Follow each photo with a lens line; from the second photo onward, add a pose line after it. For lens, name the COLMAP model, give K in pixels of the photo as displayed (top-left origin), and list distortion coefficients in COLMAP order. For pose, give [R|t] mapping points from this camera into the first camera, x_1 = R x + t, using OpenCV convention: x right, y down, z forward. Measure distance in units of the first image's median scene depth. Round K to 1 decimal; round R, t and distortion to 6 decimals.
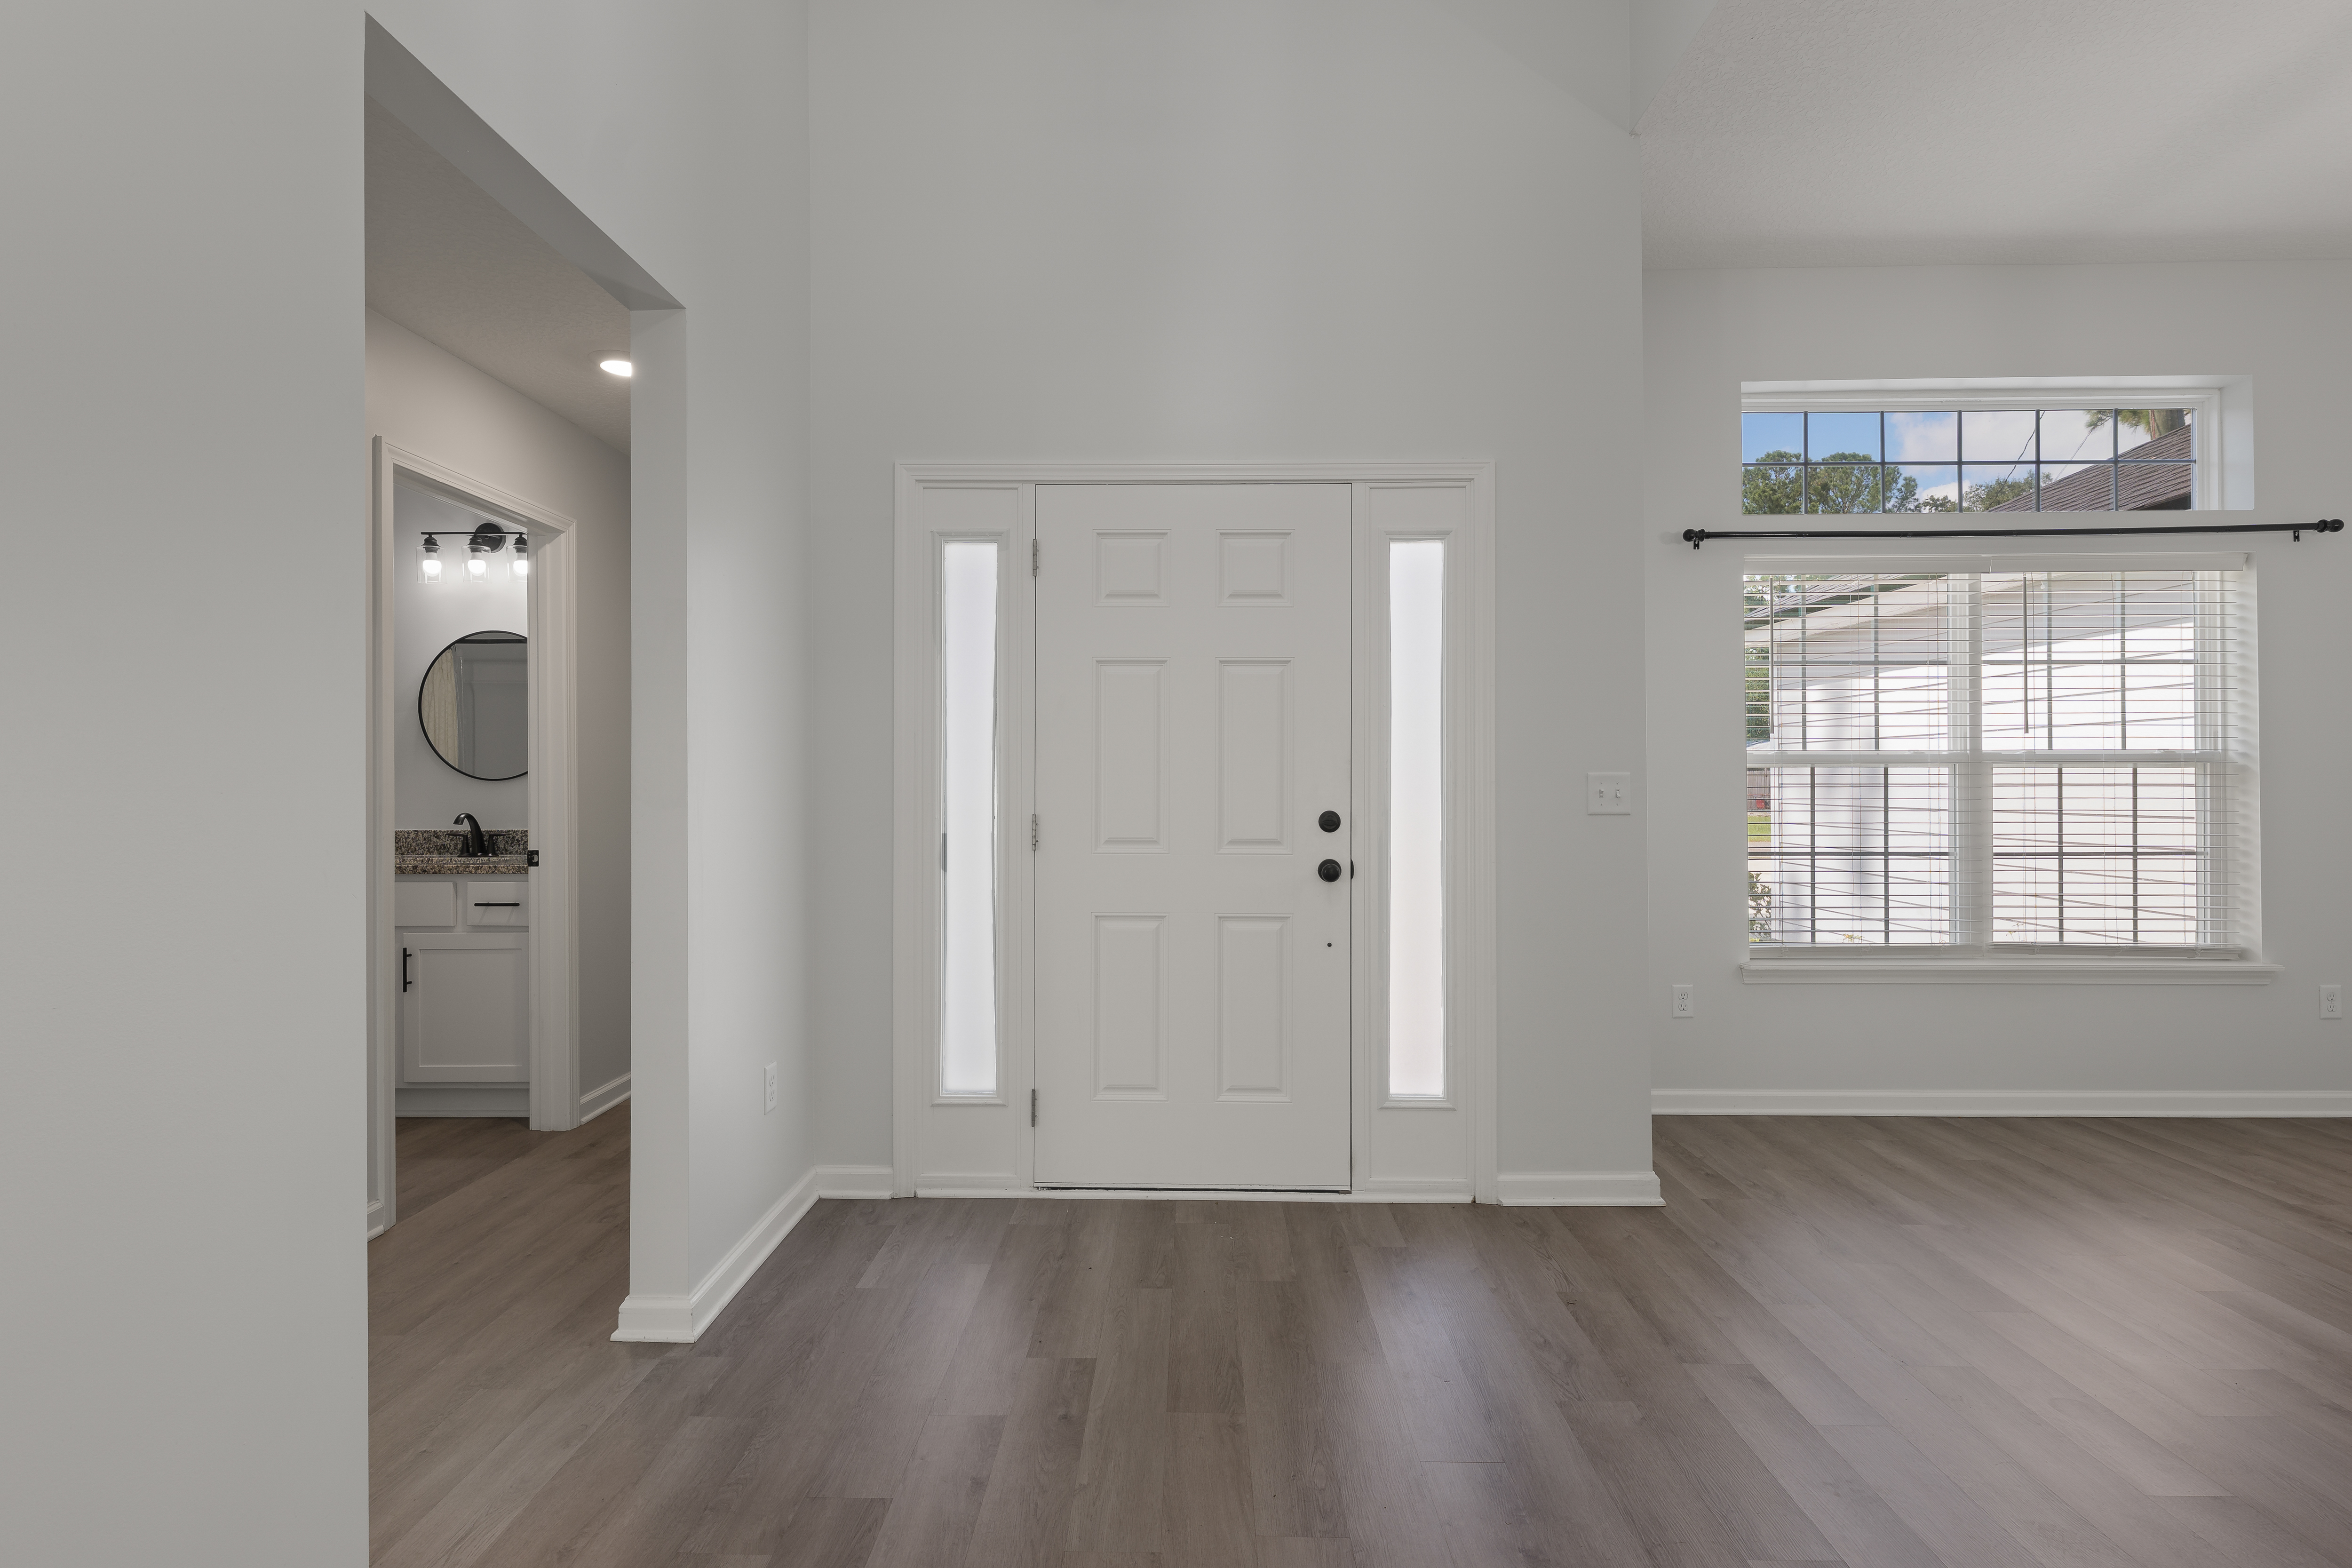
lens RADIAL K [[1158.5, 0, 1180.0], [0, 1158.5, 776.0], [0, 0, 1]] dist [0.001346, 0.000800]
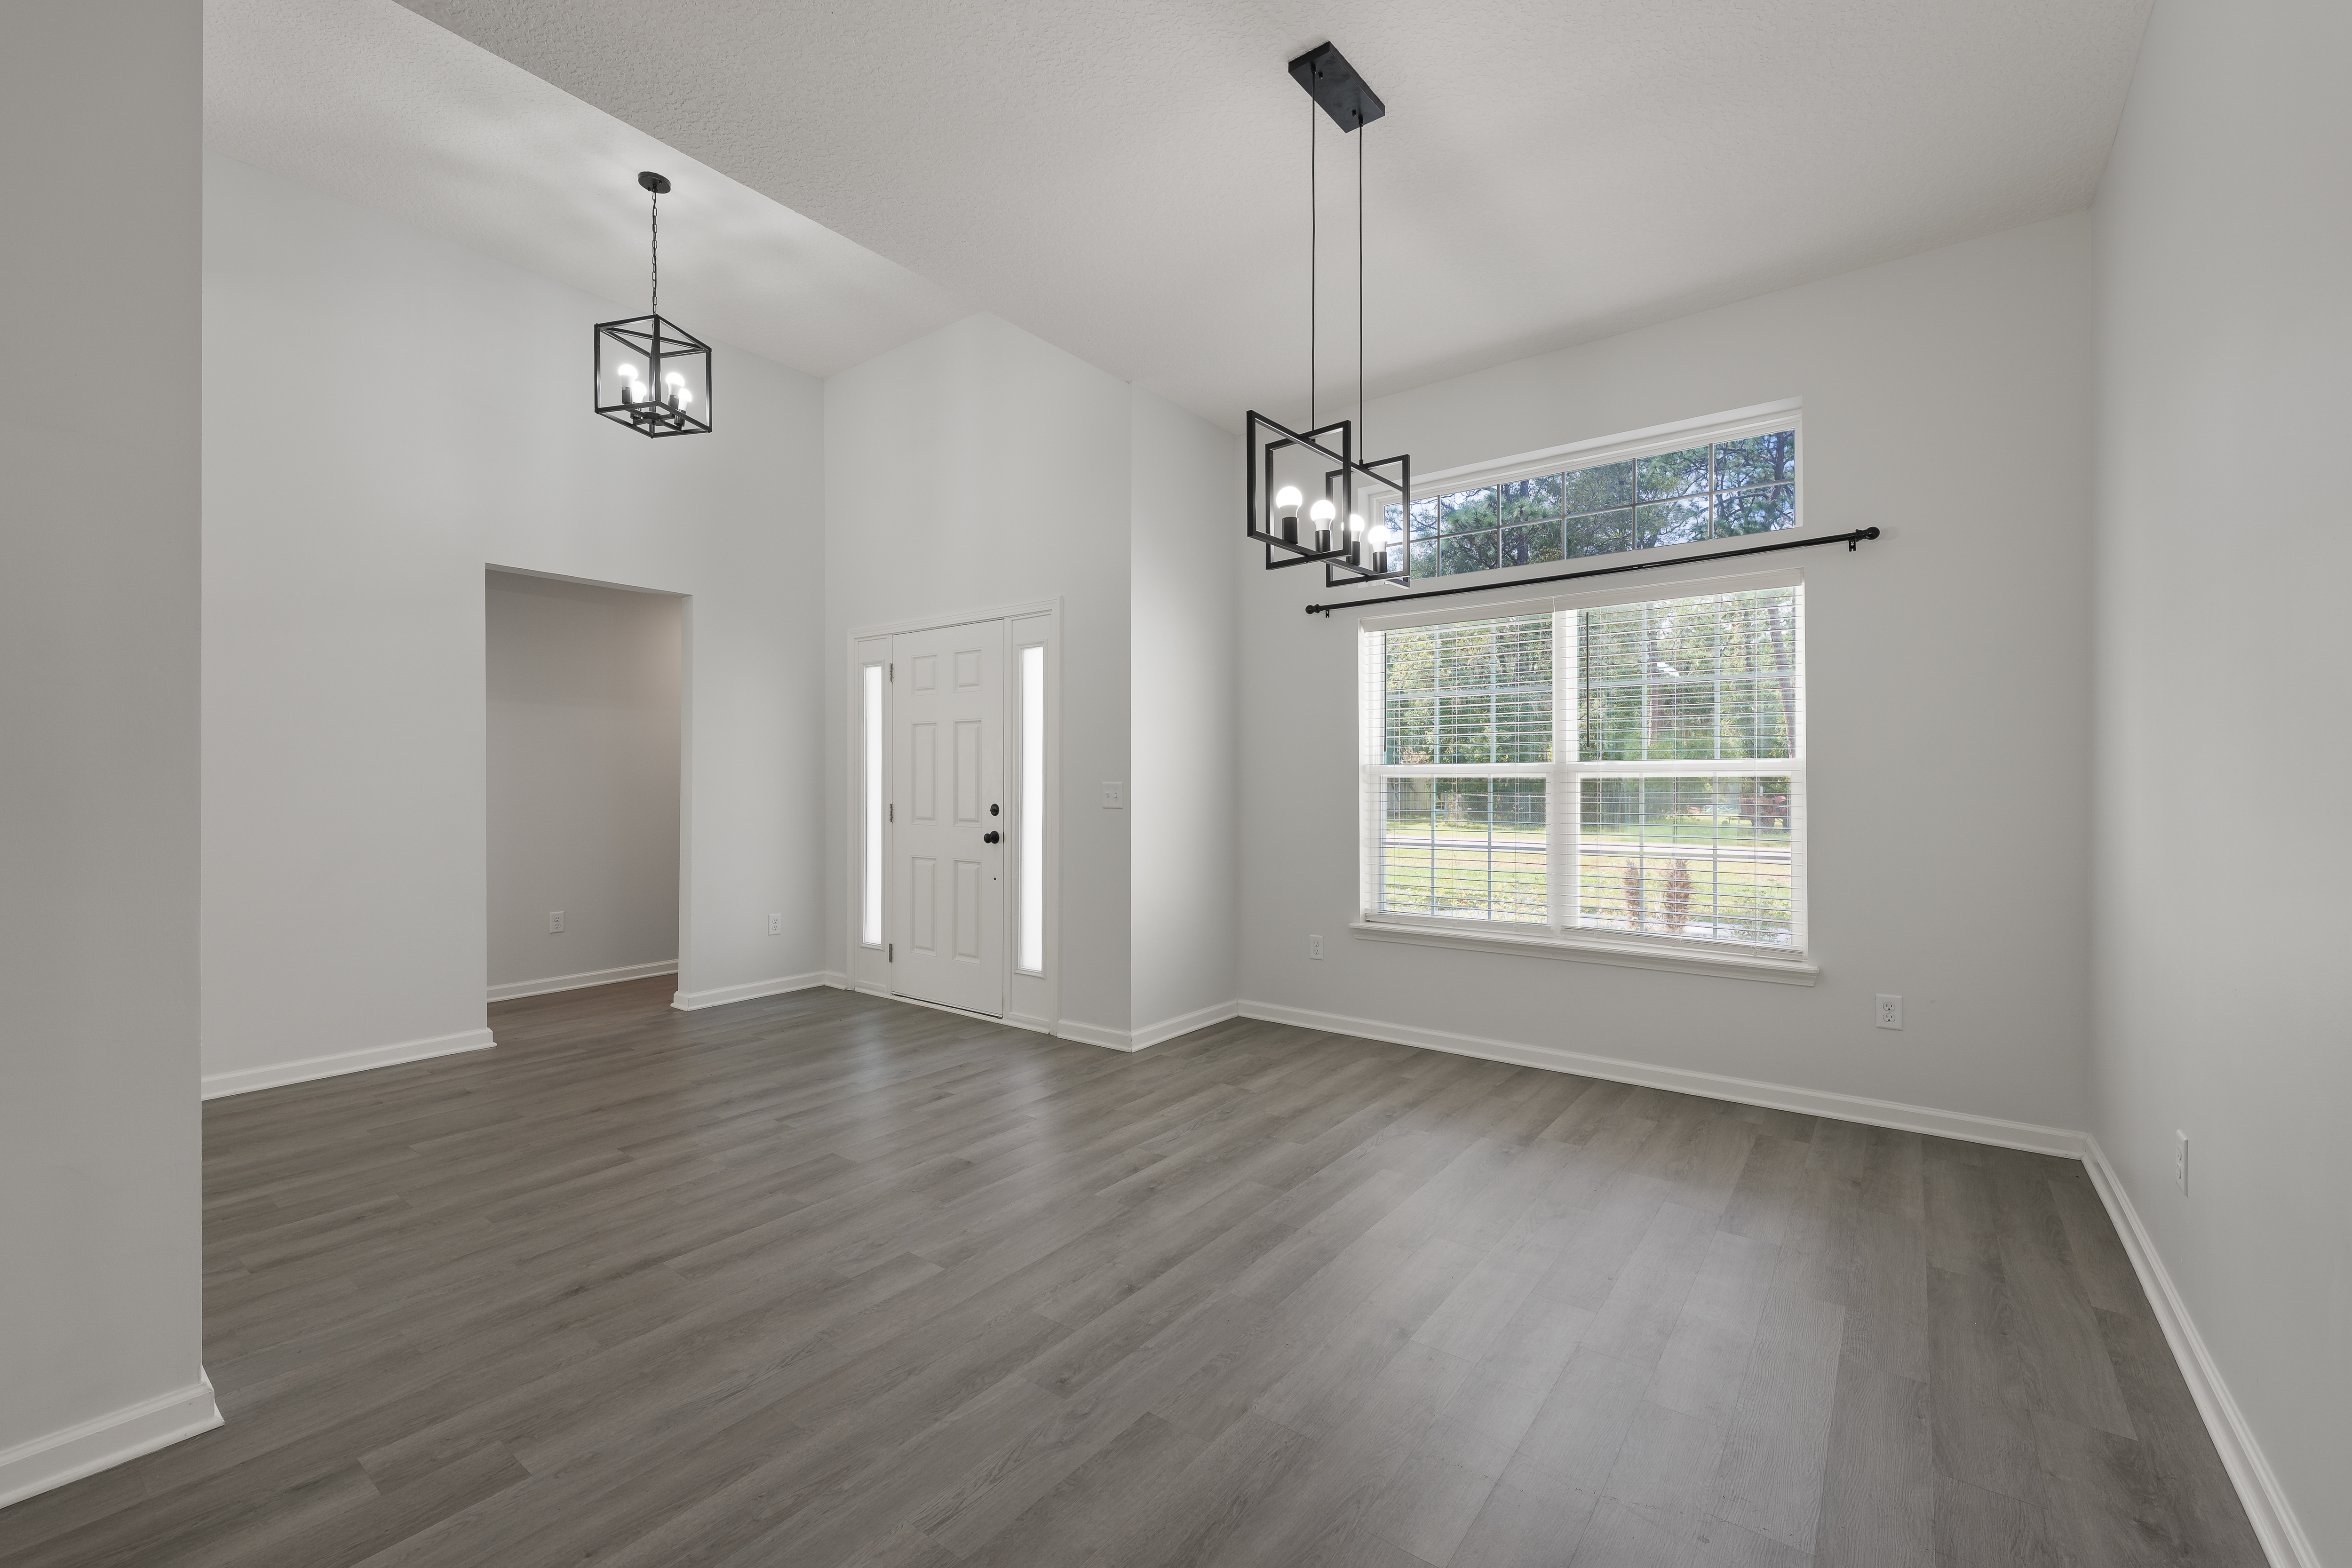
lens RADIAL K [[991.5, 0, 1173.7], [0, 991.5, 791.1], [0, 0, 1]] dist [0.003100, 0.000187]
pose [[0.799458, 0.005320, -0.600698, 1.251962], [0.002066, 0.999931, 0.011604, -0.006581], [0.600718, -0.010518, 0.799392, -0.054605]]
